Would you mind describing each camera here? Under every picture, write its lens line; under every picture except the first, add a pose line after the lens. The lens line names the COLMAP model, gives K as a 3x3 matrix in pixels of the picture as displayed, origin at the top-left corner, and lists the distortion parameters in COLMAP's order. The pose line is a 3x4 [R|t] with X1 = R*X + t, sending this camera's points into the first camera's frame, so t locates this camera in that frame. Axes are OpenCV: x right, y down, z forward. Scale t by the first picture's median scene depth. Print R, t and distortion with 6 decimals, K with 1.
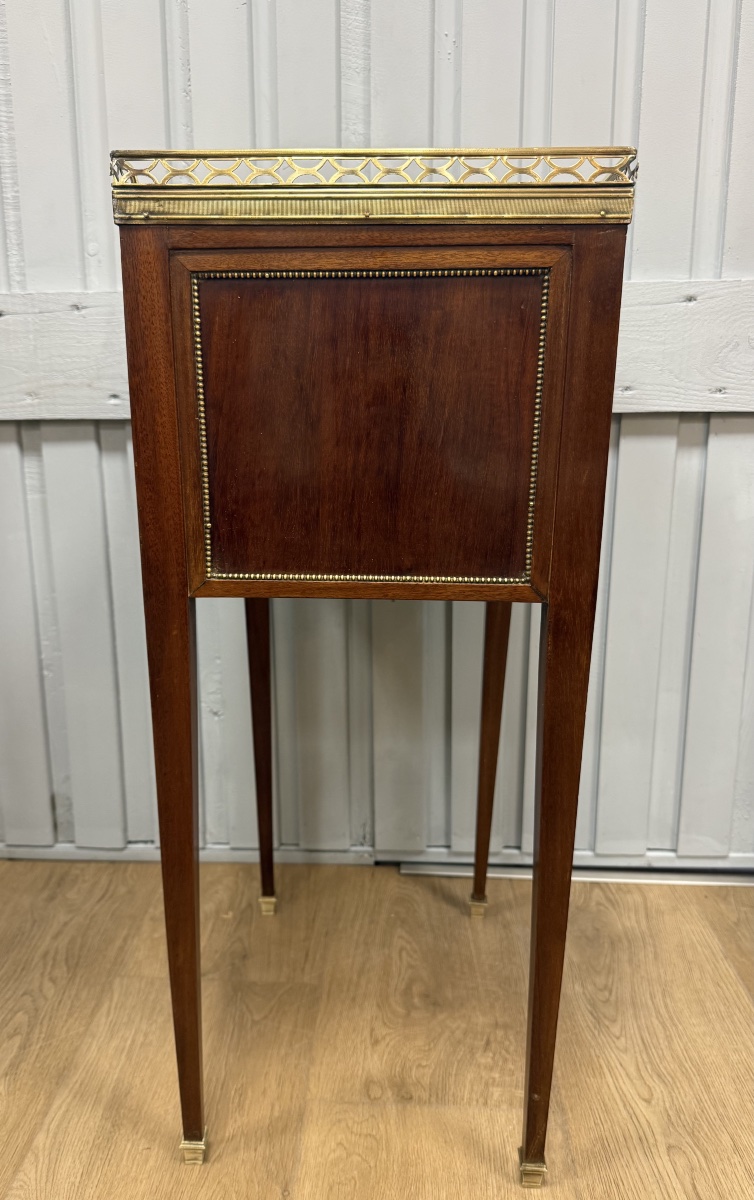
lens RADIAL K [[881.6, 0, 364.0], [0, 881.6, 607.2], [0, 0, 1]] dist [0.003243, -0.014080]
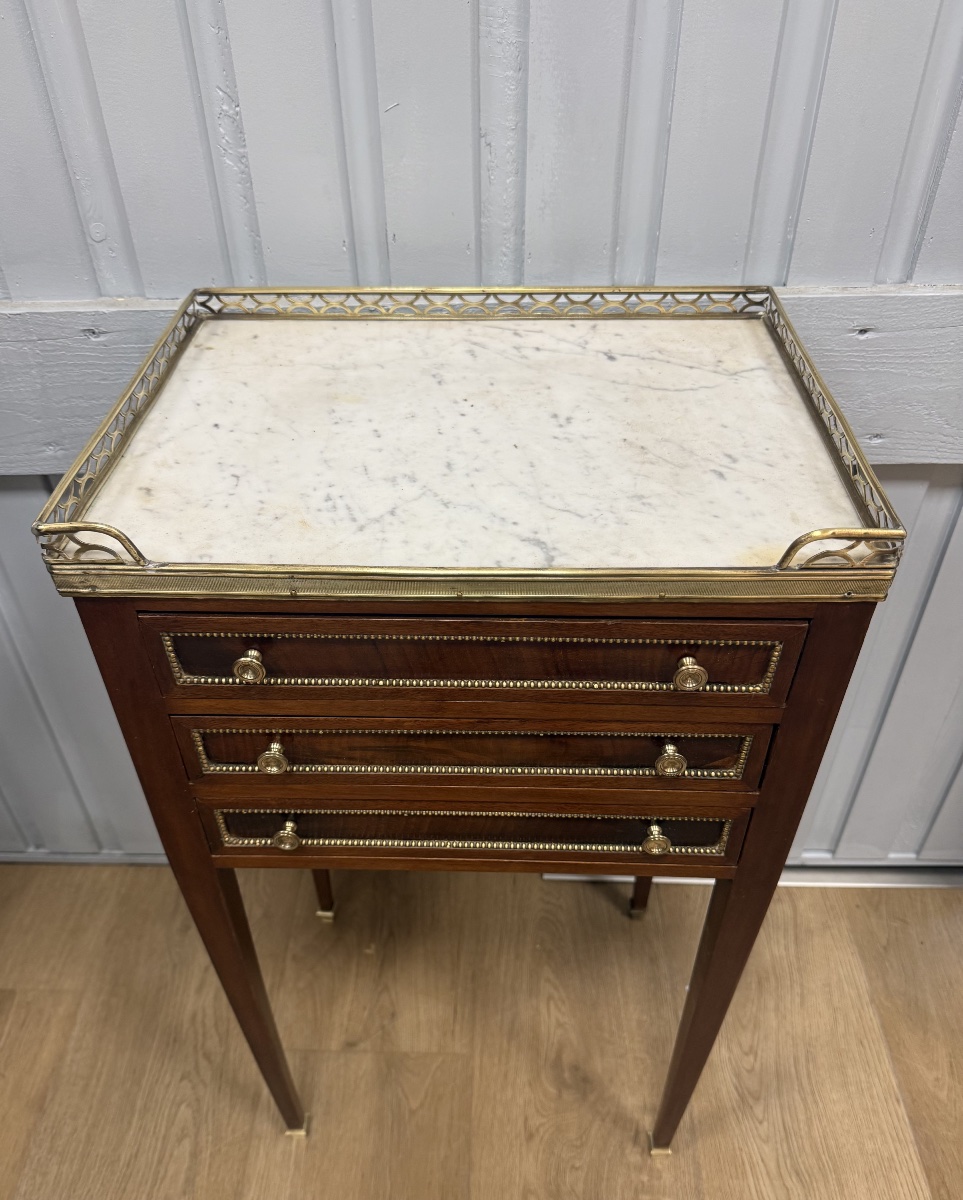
lens RADIAL K [[946.6, 0, 475.6], [0, 946.6, 654.0], [0, 0, 1]] dist [-0.005578, -0.011110]
pose [[0.999745, -0.021291, 0.007567, -0.042684], [0.015293, 0.884089, 0.467067, -0.481644], [-0.016634, -0.466832, 0.884189, 0.248124]]
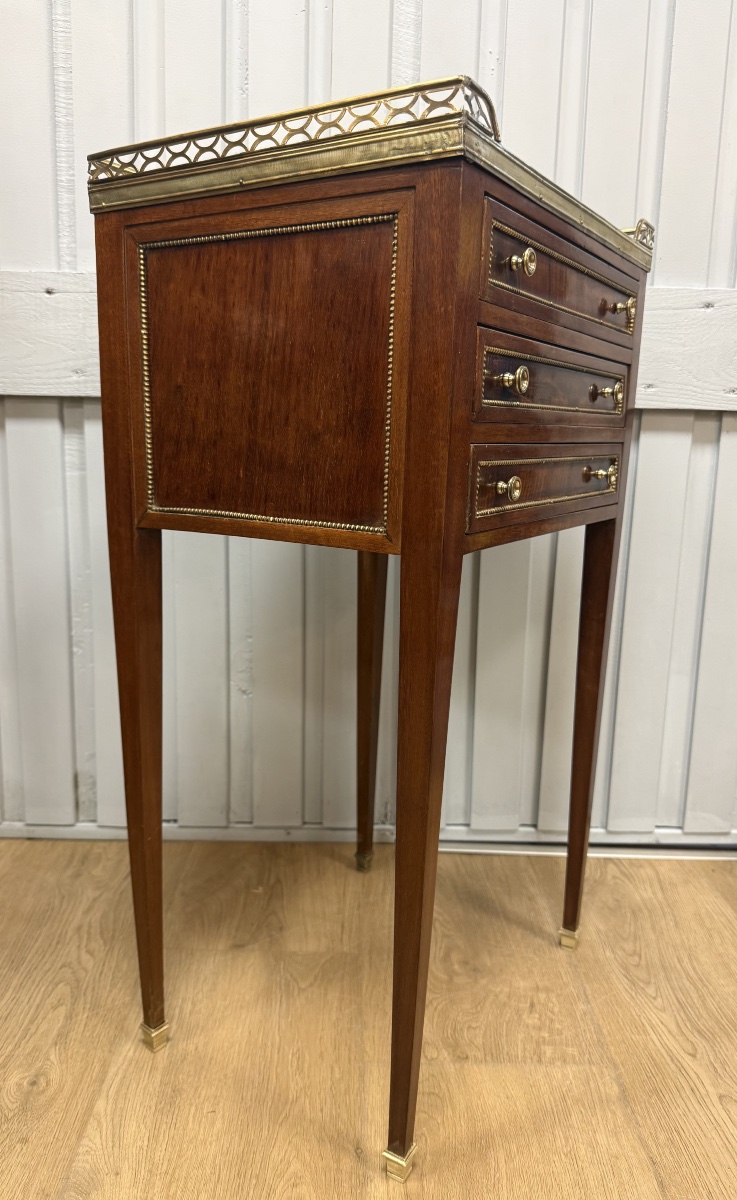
lens RADIAL K [[846.4, 0, 375.3], [0, 846.4, 590.5], [0, 0, 1]] dist [-0.001896, -0.011764]
pose [[0.997099, 0.018635, 0.073801, -0.110124], [-0.015477, 0.998949, -0.043132, 0.051906], [-0.074527, 0.041865, 0.996340, 0.012977]]
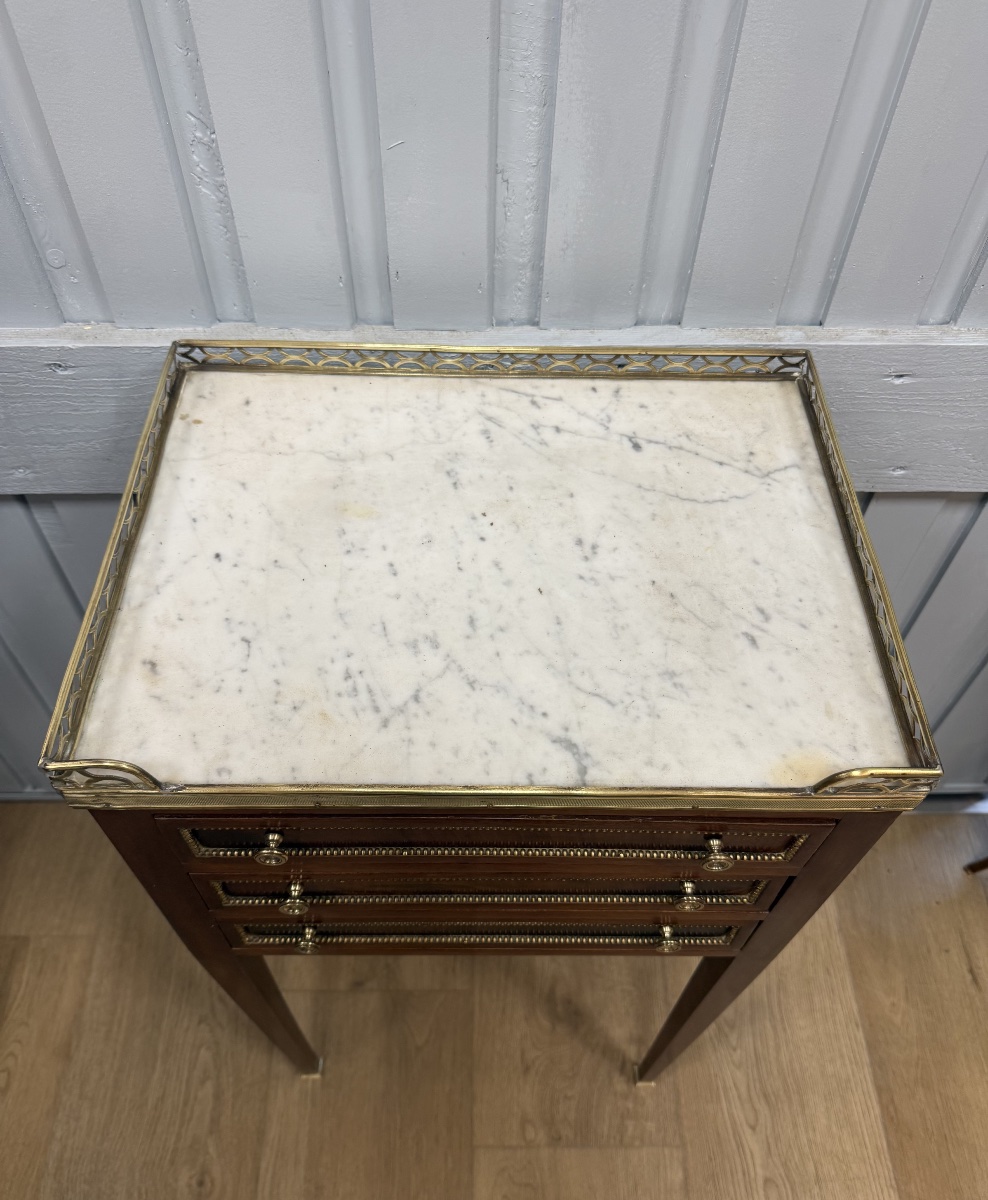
lens RADIAL K [[939.5, 0, 500.8], [0, 939.5, 624.4], [0, 0, 1]] dist [0.021881, -0.053471]
pose [[0.997978, -0.028504, 0.056810, -0.065736], [-0.014612, 0.766970, 0.641516, -0.659455], [-0.061858, -0.641049, 0.765003, 0.389848]]
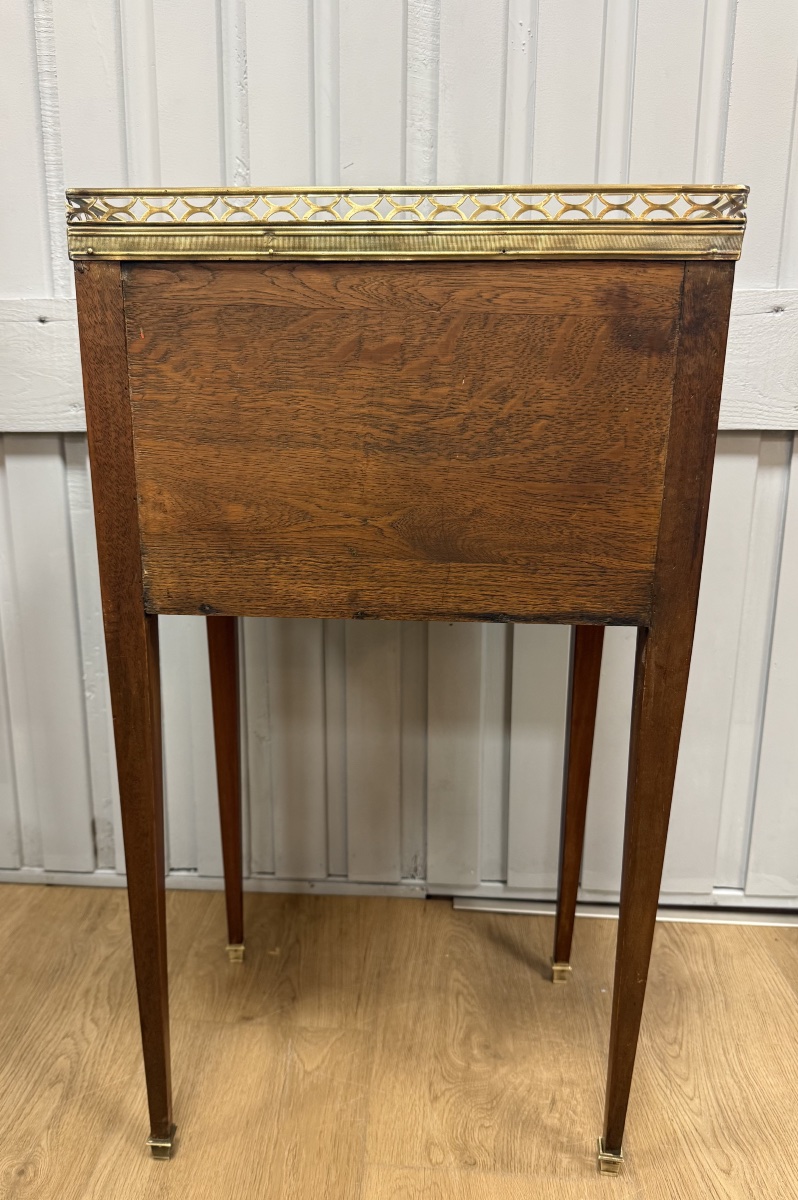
lens RADIAL K [[889.7, 0, 377.8], [0, 889.7, 617.0], [0, 0, 1]] dist [-0.004583, -0.004310]
pose [[0.999758, 0.012324, -0.018233, -0.033180], [-0.012024, 0.999791, 0.016514, -0.035302], [0.018433, -0.016291, 0.999697, 0.047009]]
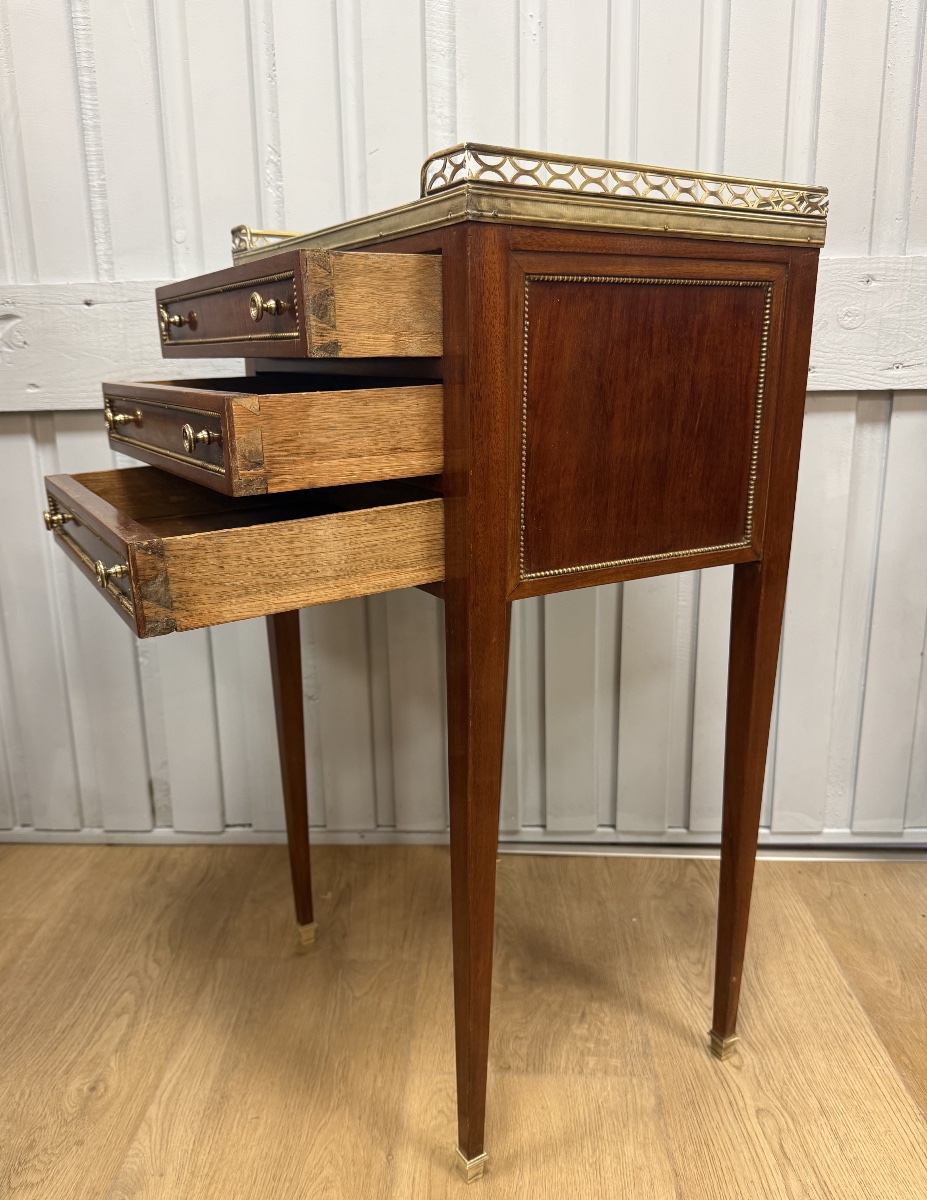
lens RADIAL K [[917.3, 0, 454.3], [0, 917.3, 602.2], [0, 0, 1]] dist [0.026530, -0.047745]
pose [[0.999896, -0.014176, -0.002728, -0.000083], [0.014236, 0.999632, 0.023075, -0.012200], [0.002400, -0.023112, 0.999730, -0.055293]]
